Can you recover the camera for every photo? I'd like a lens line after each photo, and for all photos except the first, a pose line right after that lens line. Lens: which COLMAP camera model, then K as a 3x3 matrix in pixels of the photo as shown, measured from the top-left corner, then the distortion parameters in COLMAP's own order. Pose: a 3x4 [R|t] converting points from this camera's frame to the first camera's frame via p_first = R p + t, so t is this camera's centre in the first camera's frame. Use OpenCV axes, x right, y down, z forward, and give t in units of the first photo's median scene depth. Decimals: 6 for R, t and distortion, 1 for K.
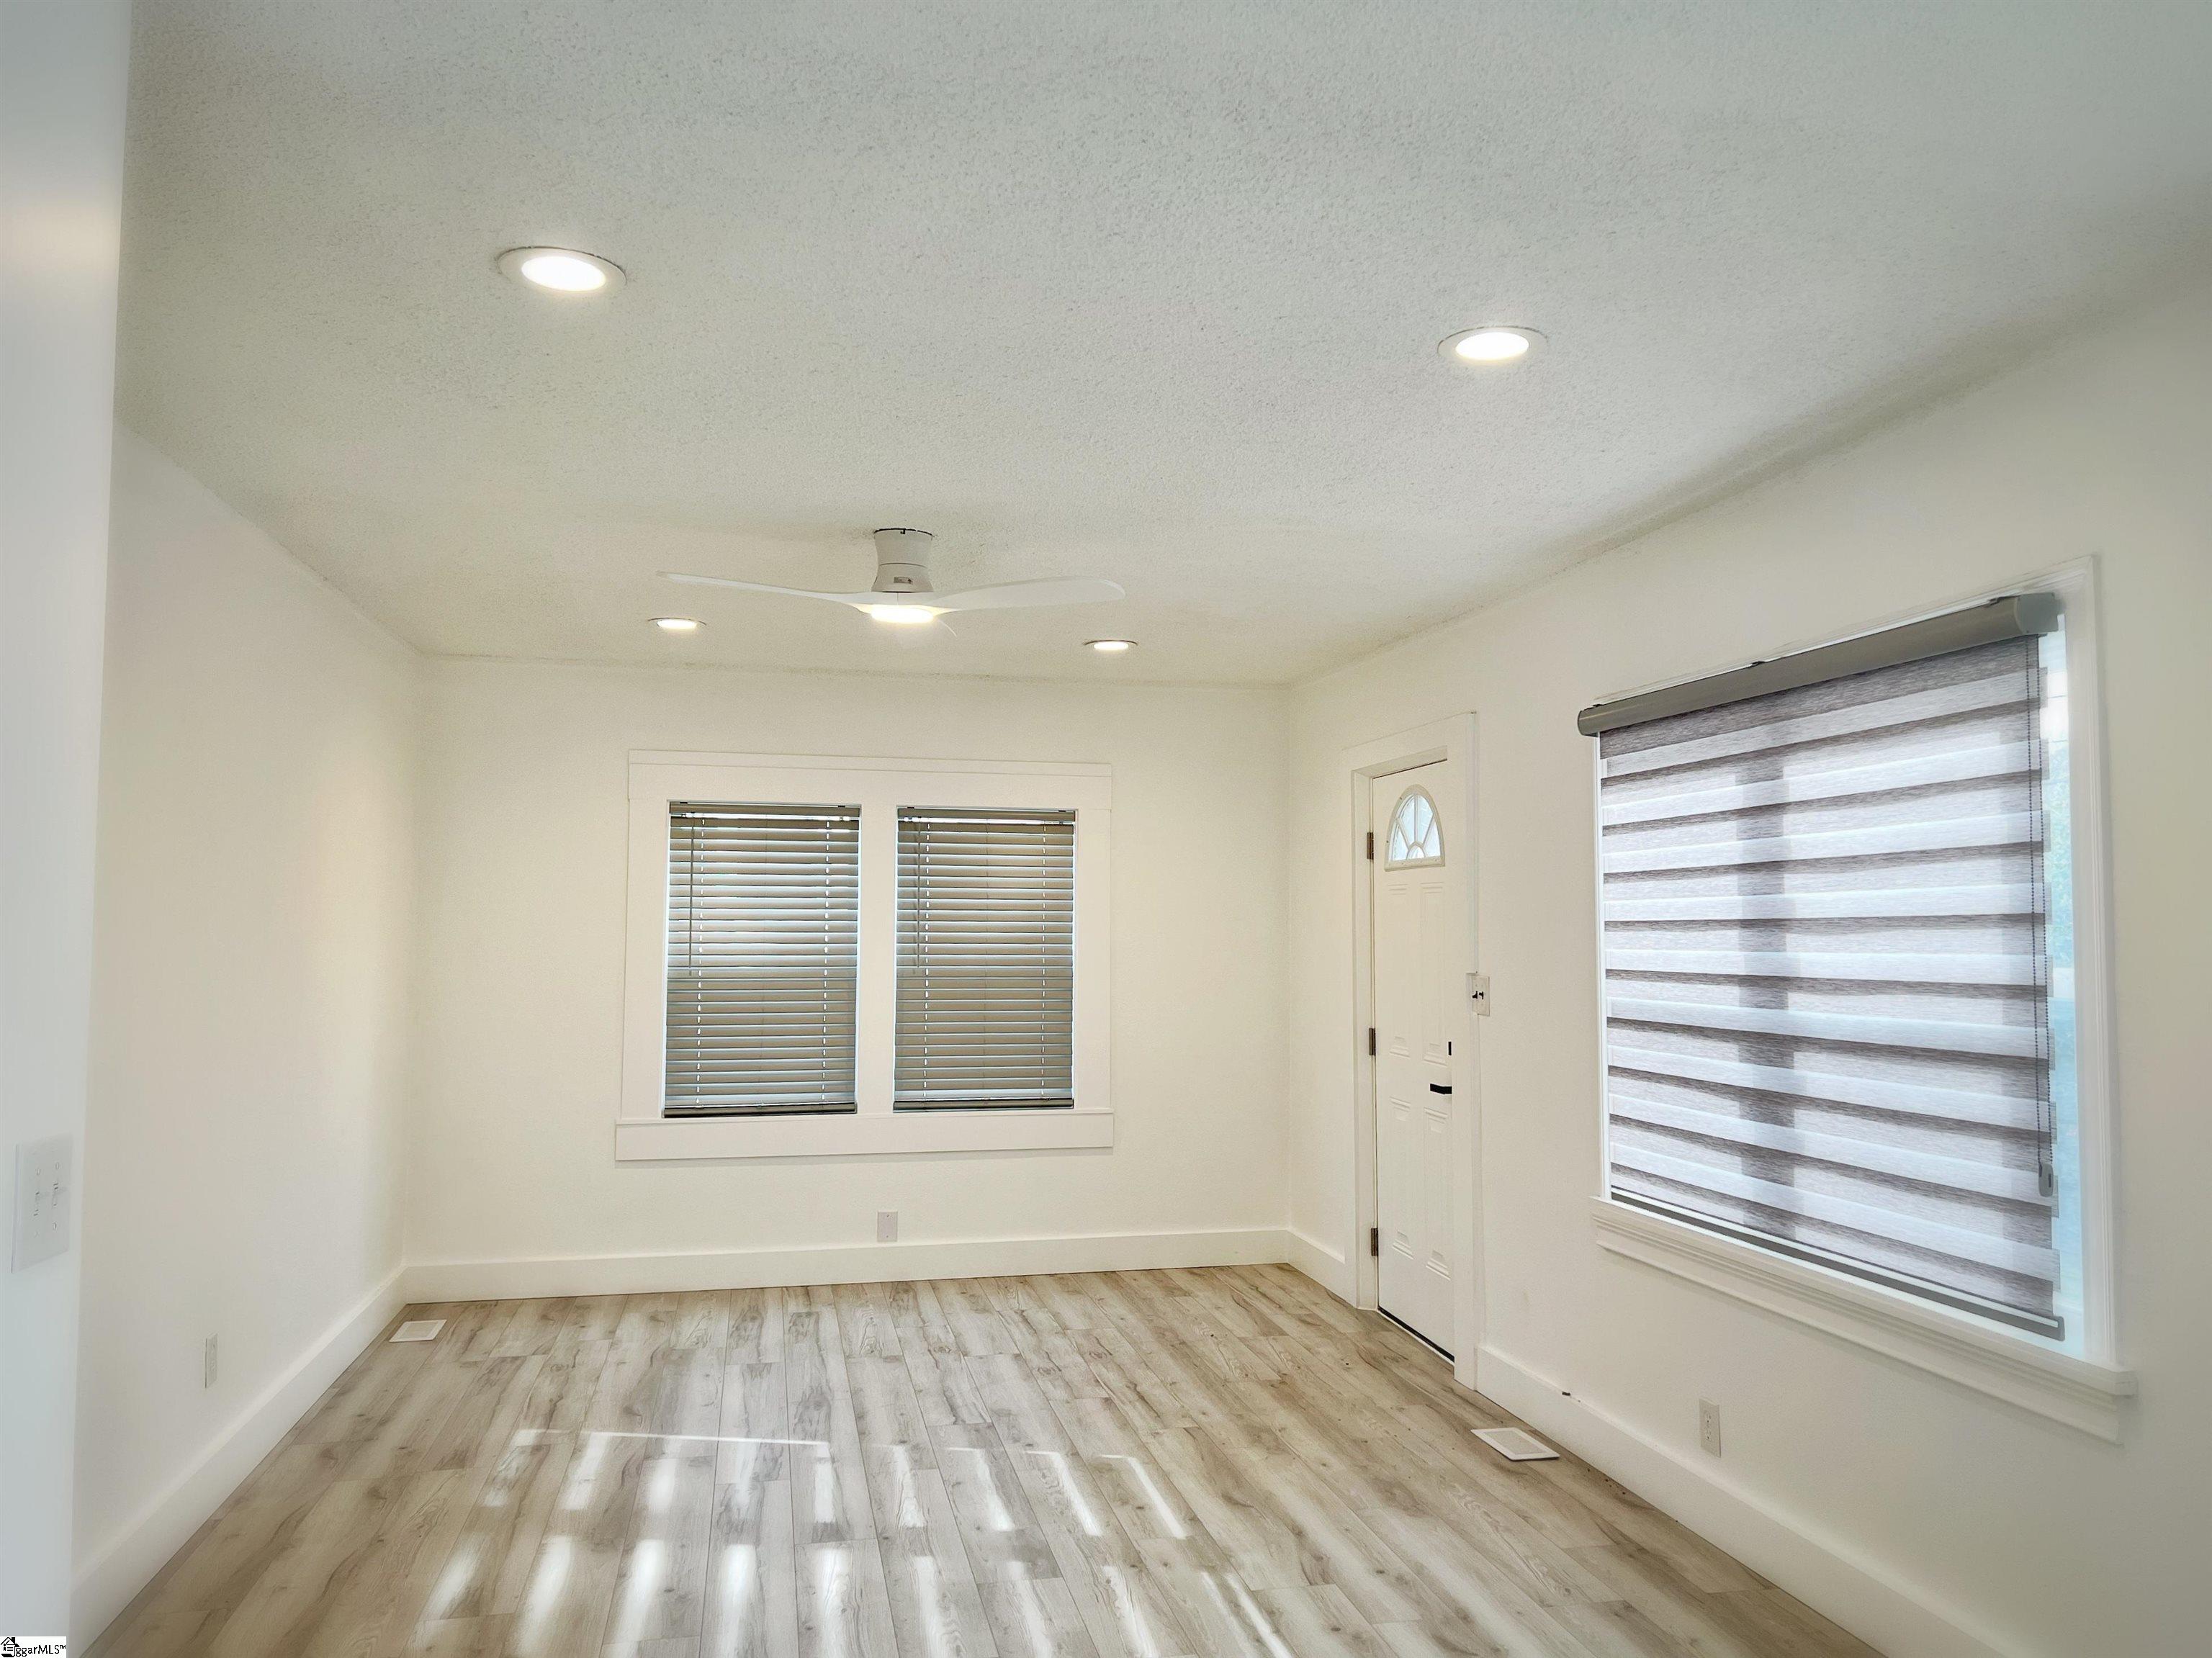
lens RADIAL K [[1690.9, 0, 1106.0], [0, 1690.9, 829.0], [0, 0, 1]] dist [0.017459, -0.002899]
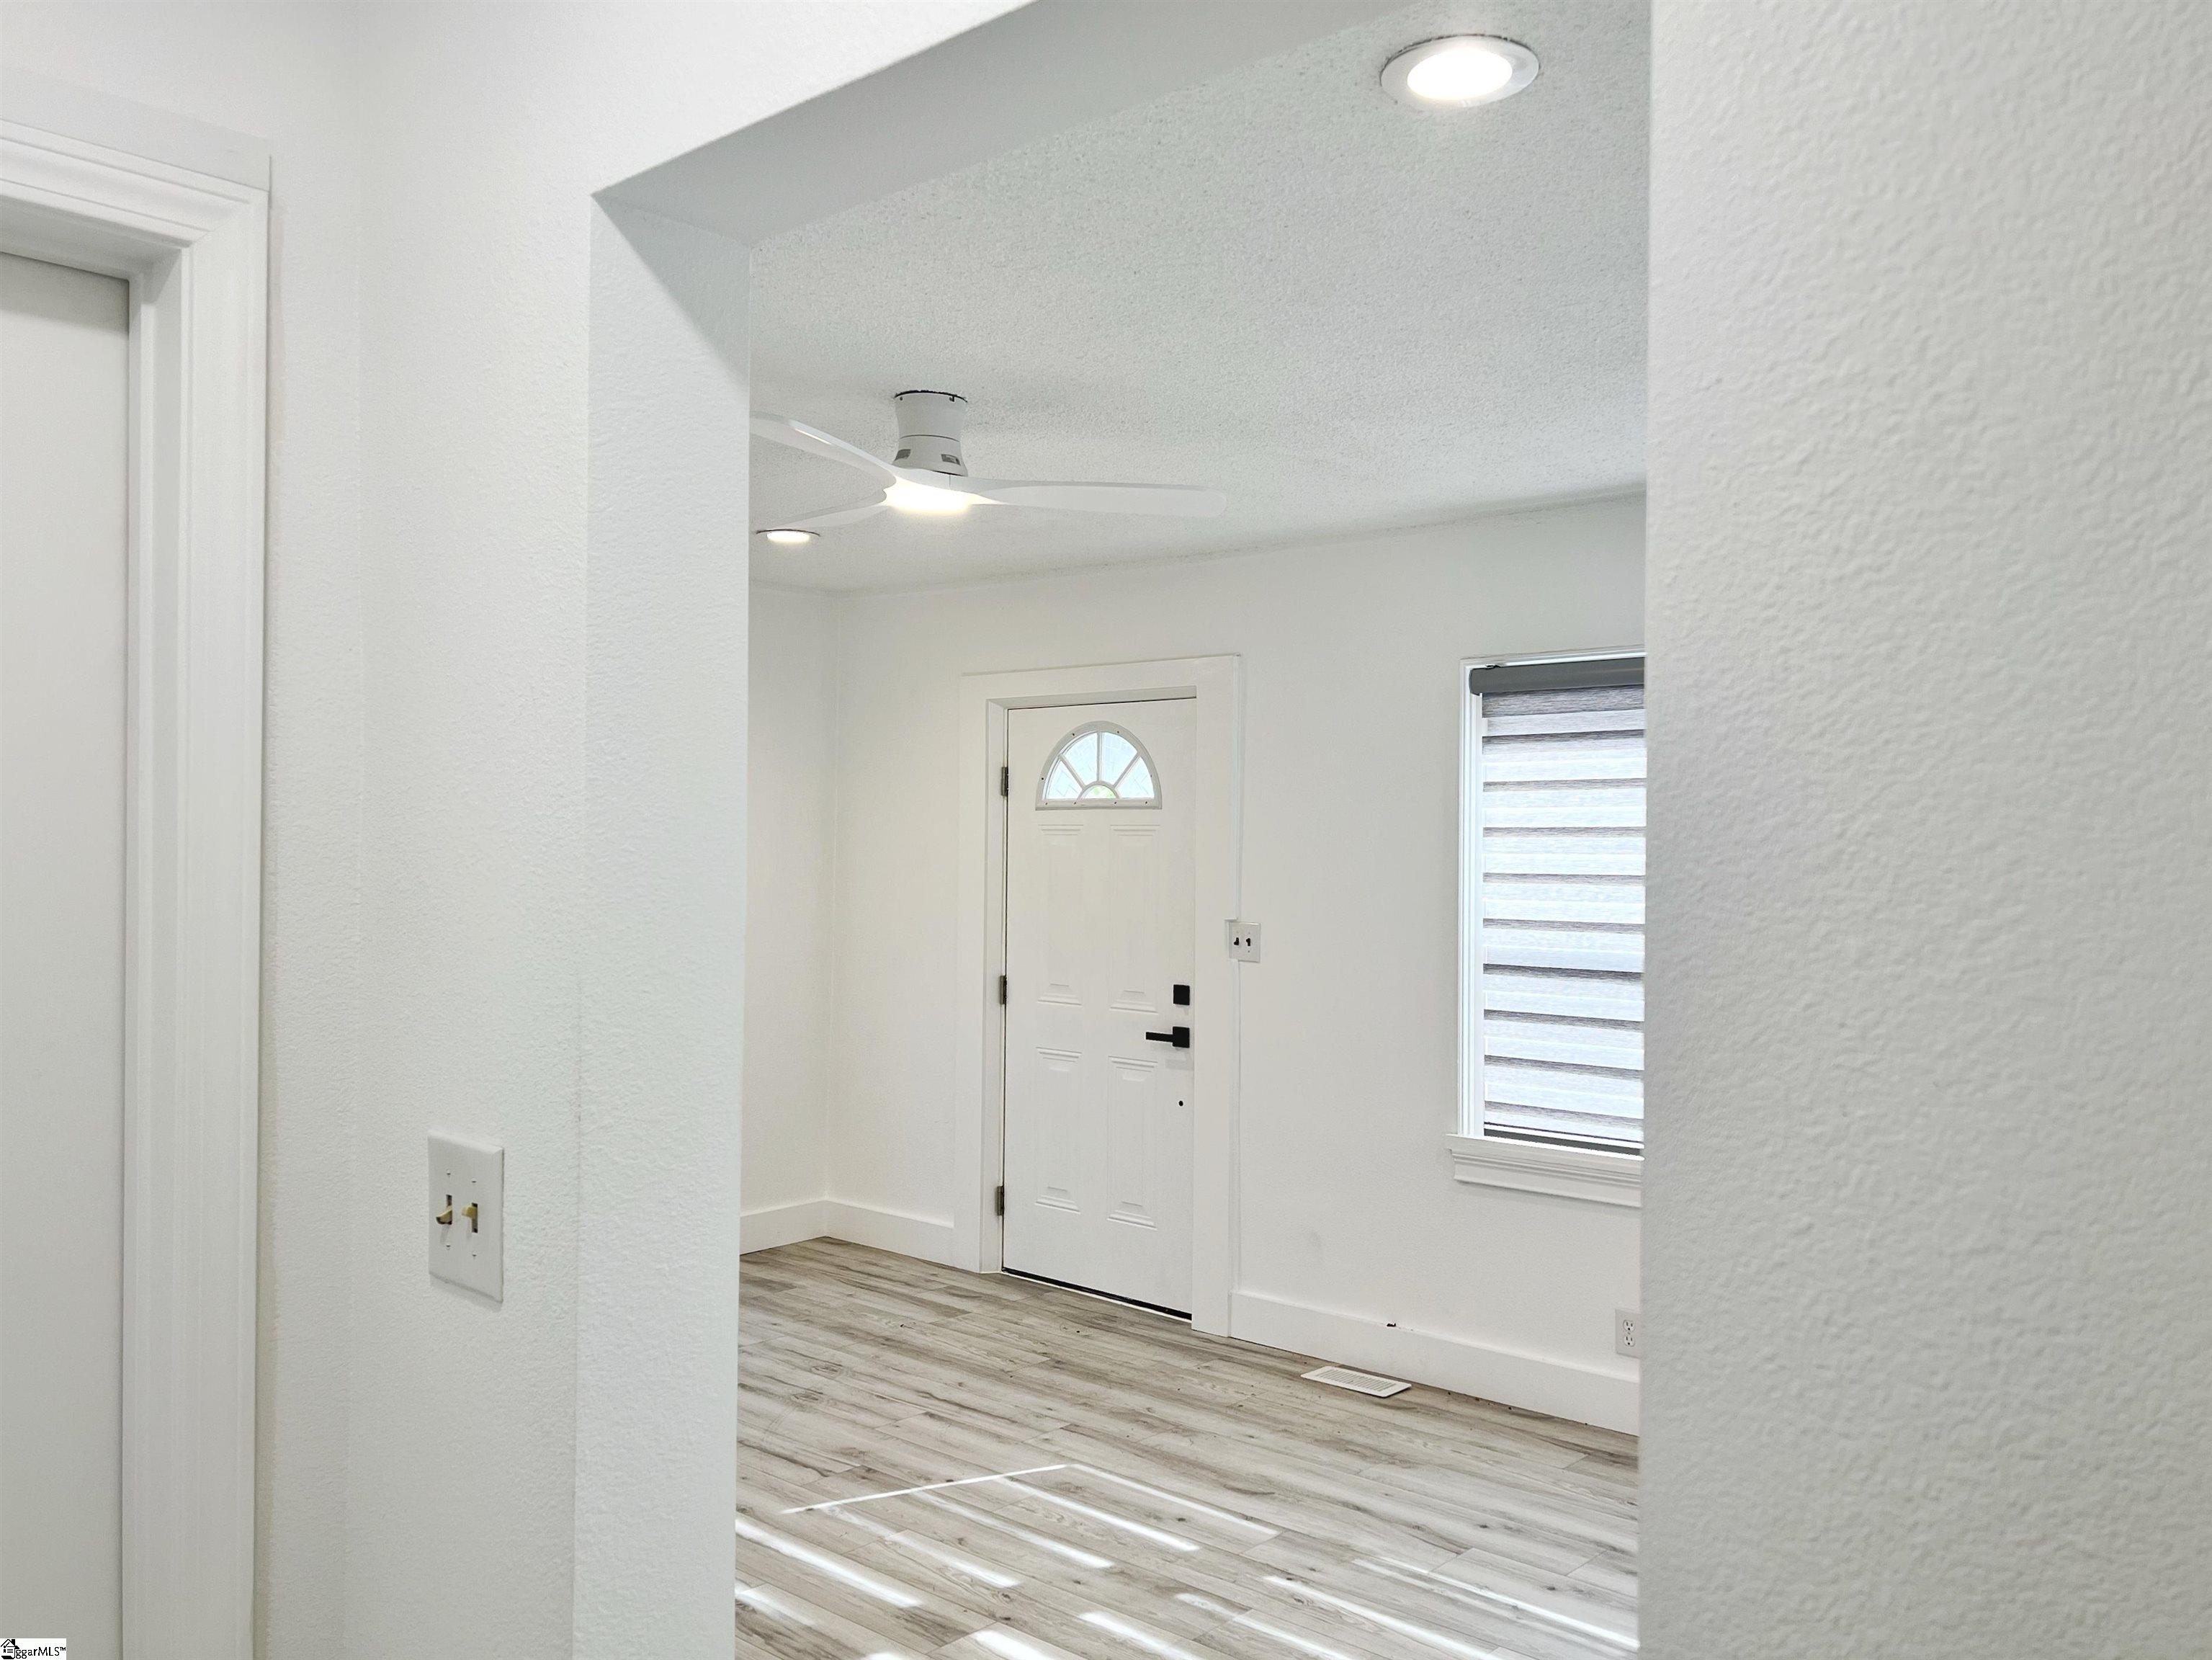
lens RADIAL K [[1783.2, 0, 1106.0], [0, 1783.2, 830.0], [0, 0, 1]] dist [0.061066, -0.006524]
pose [[0.806363, 0.009694, 0.591342, -0.508834], [-0.040533, 0.998420, 0.038905, -0.005233], [-0.590031, -0.055341, 0.805482, 0.228683]]
